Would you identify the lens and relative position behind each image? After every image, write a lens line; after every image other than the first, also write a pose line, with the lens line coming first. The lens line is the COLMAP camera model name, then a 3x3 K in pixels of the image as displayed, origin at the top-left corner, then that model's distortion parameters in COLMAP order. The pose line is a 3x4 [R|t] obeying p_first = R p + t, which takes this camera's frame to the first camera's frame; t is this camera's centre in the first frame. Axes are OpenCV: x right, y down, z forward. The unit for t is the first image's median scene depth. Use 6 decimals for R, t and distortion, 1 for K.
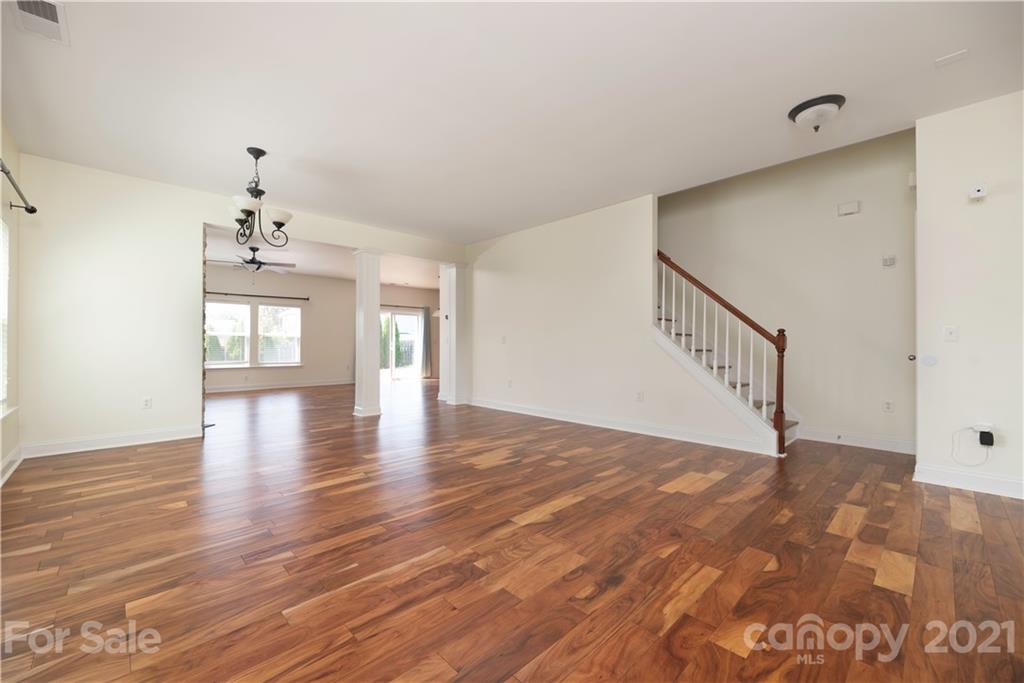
lens RADIAL K [[418.2, 0, 509.3], [0, 418.2, 344.9], [0, 0, 1]] dist [0.000757, -0.000310]
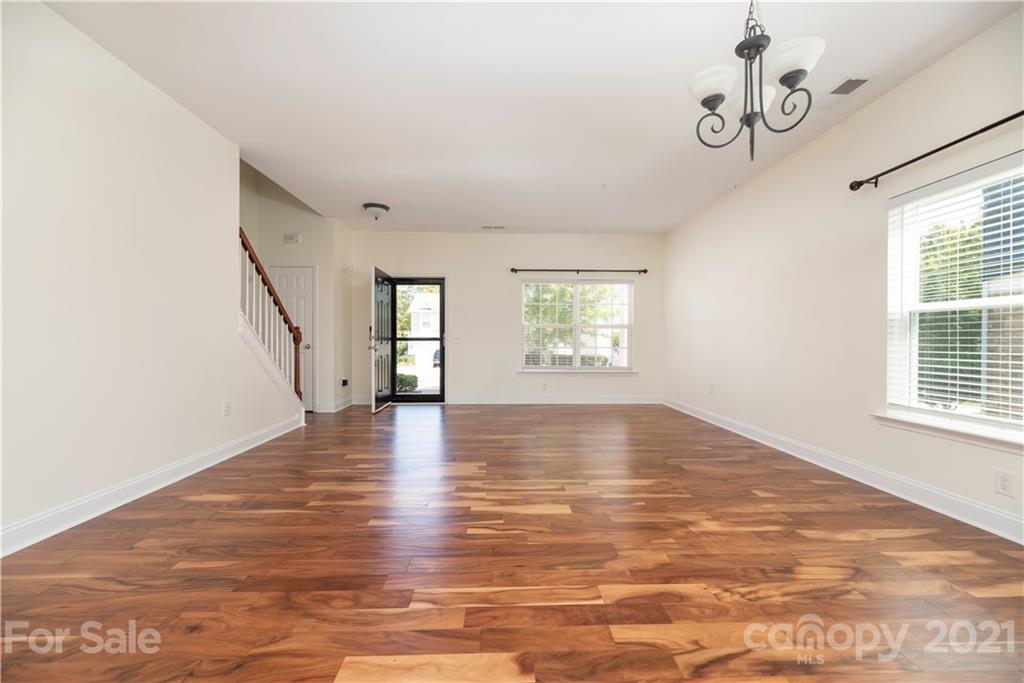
lens RADIAL K [[418.2, 0, 508.6], [0, 418.2, 340.7], [0, 0, 1]] dist [0.000757, -0.000310]
pose [[-0.738070, -0.007243, 0.674685, -0.769255], [-0.004351, 0.999973, 0.005976, -0.006579], [-0.674710, 0.001475, -0.738081, 1.659380]]
